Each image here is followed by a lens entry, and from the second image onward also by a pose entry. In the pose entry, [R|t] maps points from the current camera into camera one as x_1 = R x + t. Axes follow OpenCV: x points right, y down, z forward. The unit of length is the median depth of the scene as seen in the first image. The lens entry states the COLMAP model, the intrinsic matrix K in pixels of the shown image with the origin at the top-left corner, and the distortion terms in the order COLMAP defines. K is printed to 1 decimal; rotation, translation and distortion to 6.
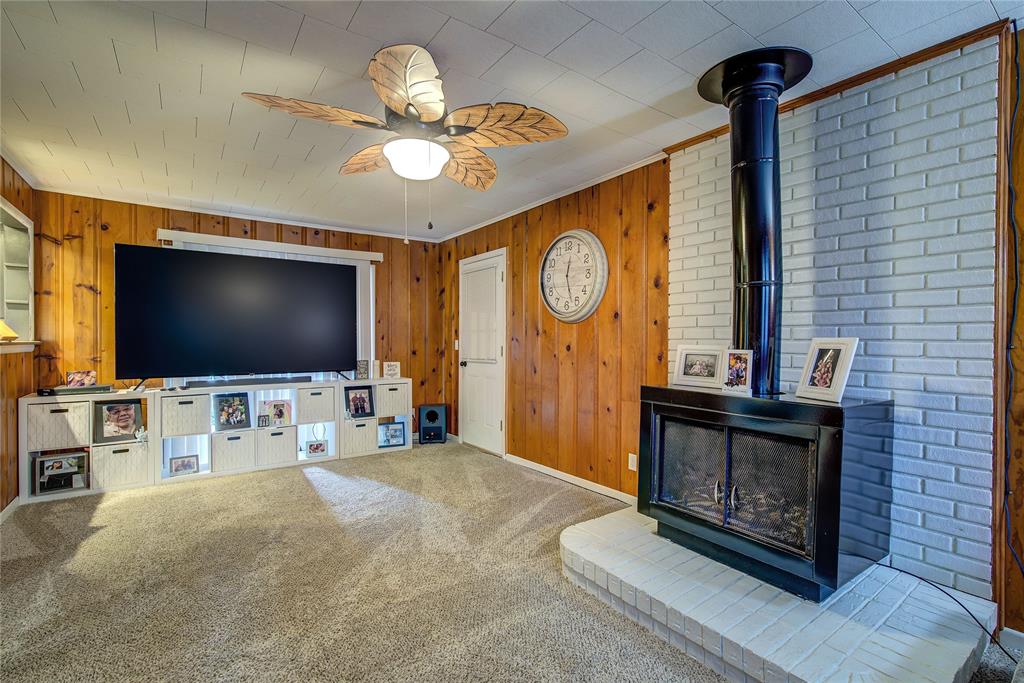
lens RADIAL K [[465.8, 0, 521.3], [0, 465.8, 348.9], [0, 0, 1]] dist [-0.002326, 0.001033]
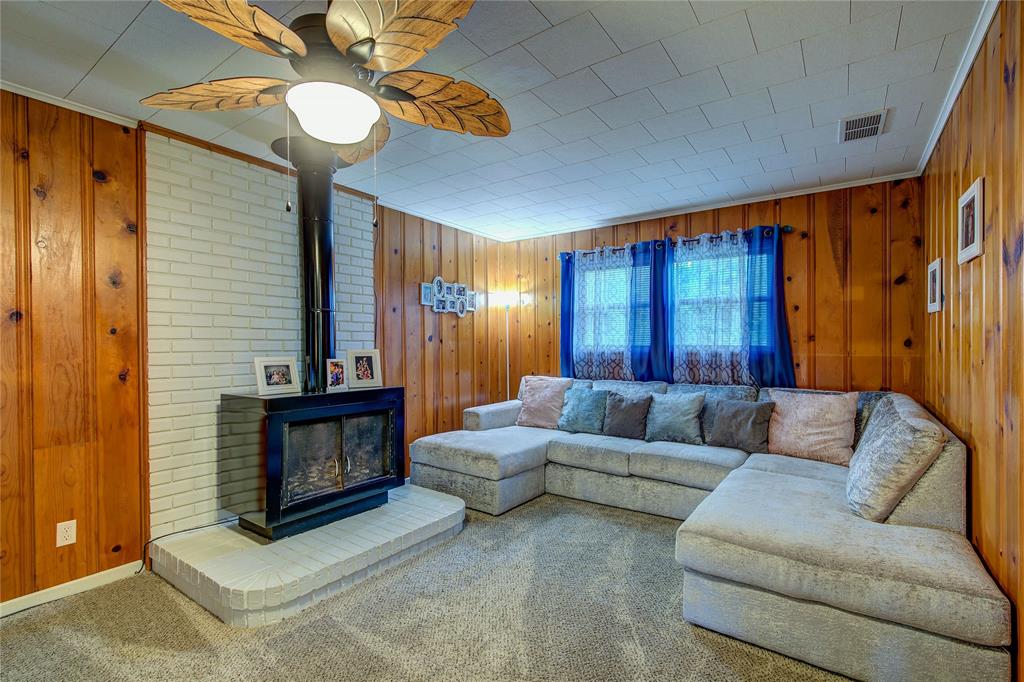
lens RADIAL K [[465.8, 0, 516.9], [0, 465.8, 343.6], [0, 0, 1]] dist [-0.002326, 0.001033]
pose [[-0.322420, -0.003073, 0.946592, -0.683791], [0.020102, 0.999747, 0.010093, -0.031834], [-0.946383, 0.022283, -0.322276, 0.645973]]
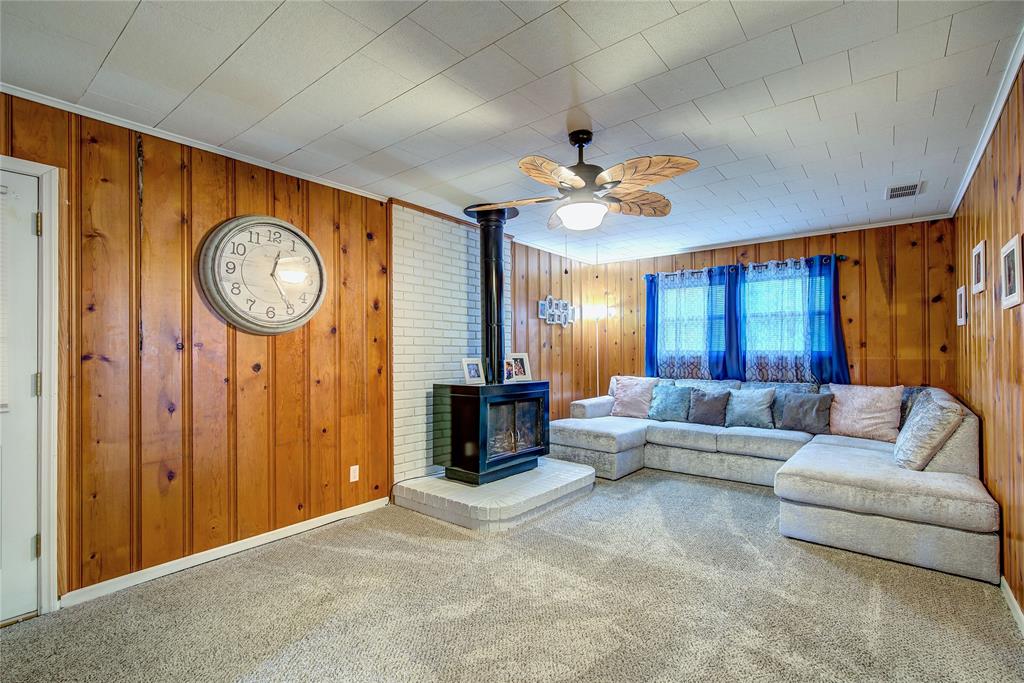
lens RADIAL K [[465.8, 0, 517.8], [0, 465.8, 343.6], [0, 0, 1]] dist [-0.002326, 0.001033]
pose [[-0.264097, 0.010145, 0.964443, -0.945004], [0.019661, 0.999794, -0.005133, -0.036499], [-0.964296, 0.017607, -0.264242, 1.010020]]
